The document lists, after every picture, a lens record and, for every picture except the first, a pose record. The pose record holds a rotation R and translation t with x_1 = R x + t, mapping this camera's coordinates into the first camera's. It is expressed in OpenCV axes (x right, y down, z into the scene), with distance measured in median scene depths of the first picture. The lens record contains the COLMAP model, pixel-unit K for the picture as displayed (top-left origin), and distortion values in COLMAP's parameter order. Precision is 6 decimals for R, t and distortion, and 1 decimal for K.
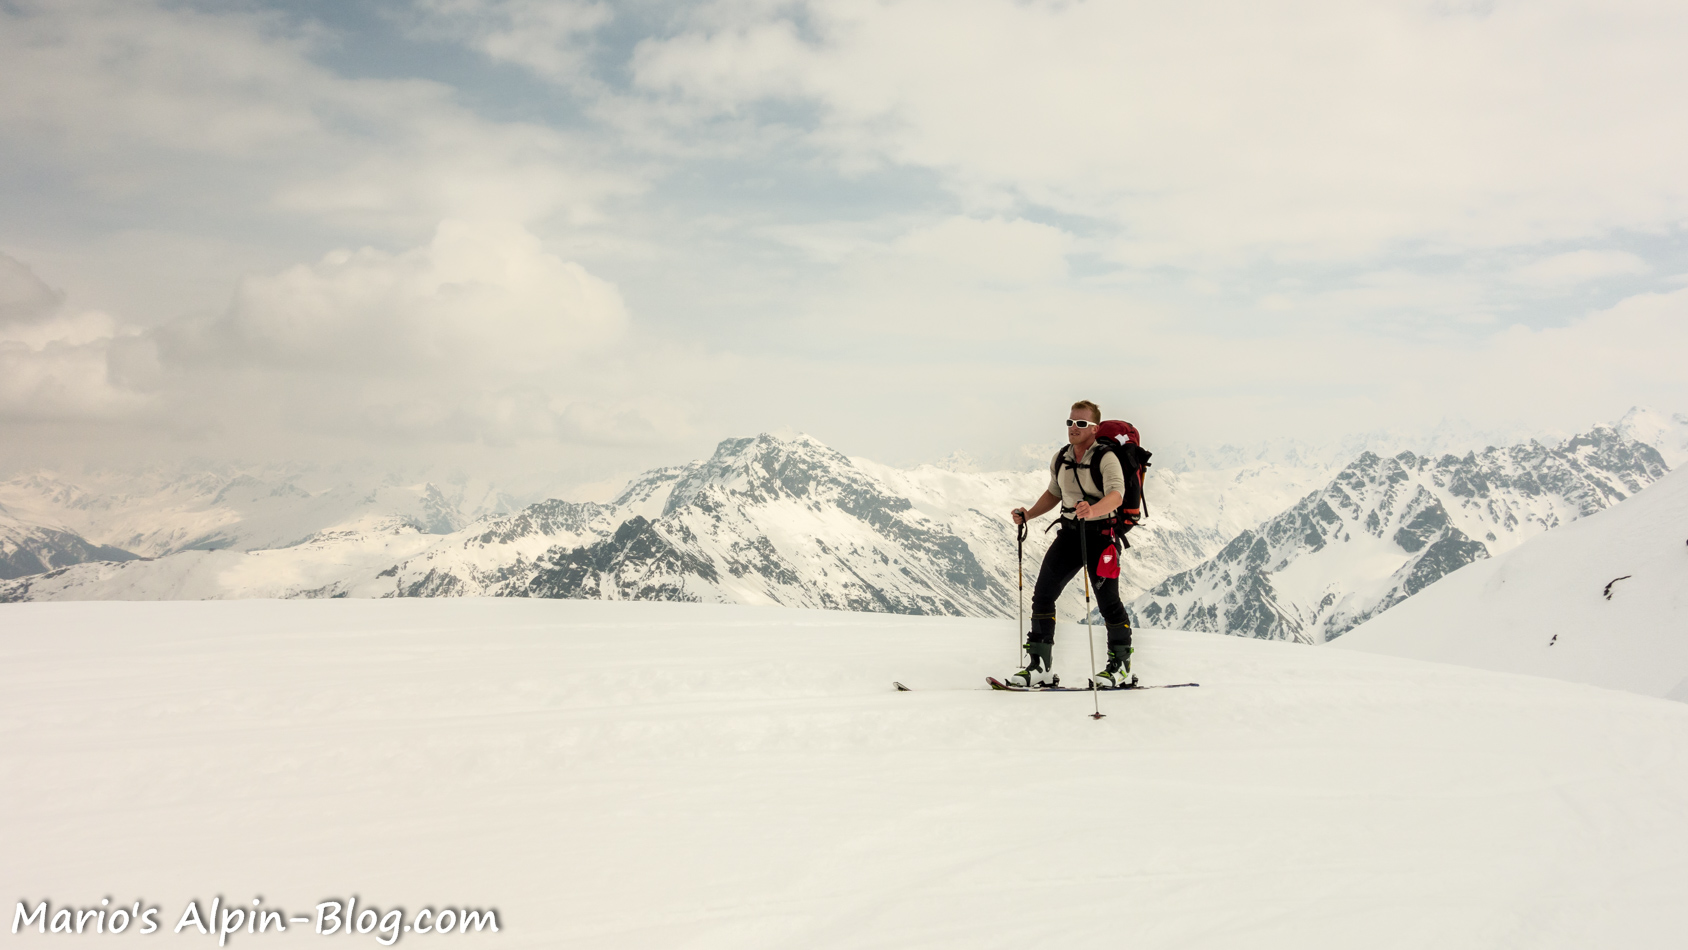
lens RADIAL K [[1331.3, 0, 844.0], [0, 1331.3, 475.0], [0, 0, 1]] dist [0.005650, -0.003470]
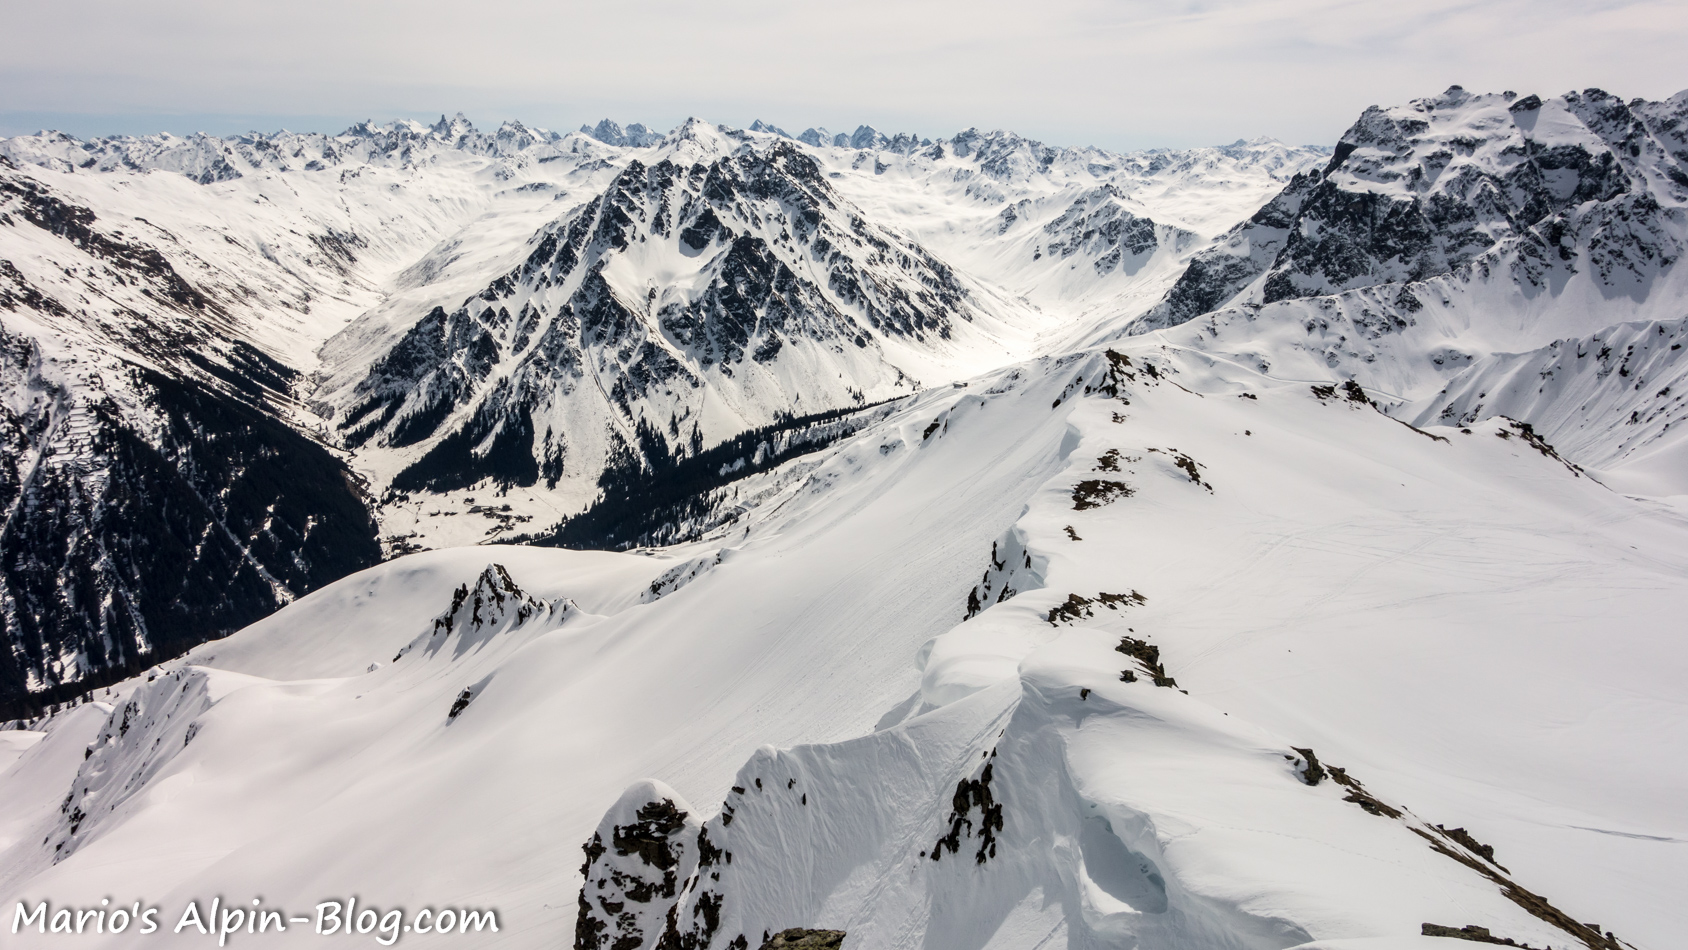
lens RADIAL K [[1331.3, 0, 844.0], [0, 1331.3, 475.0], [0, 0, 1]] dist [0.005650, -0.003470]
pose [[0.705381, -0.155305, 0.691605, -0.320146], [-0.003391, 0.974952, 0.222391, -0.009652], [-0.708820, -0.159216, 0.687186, 0.063546]]
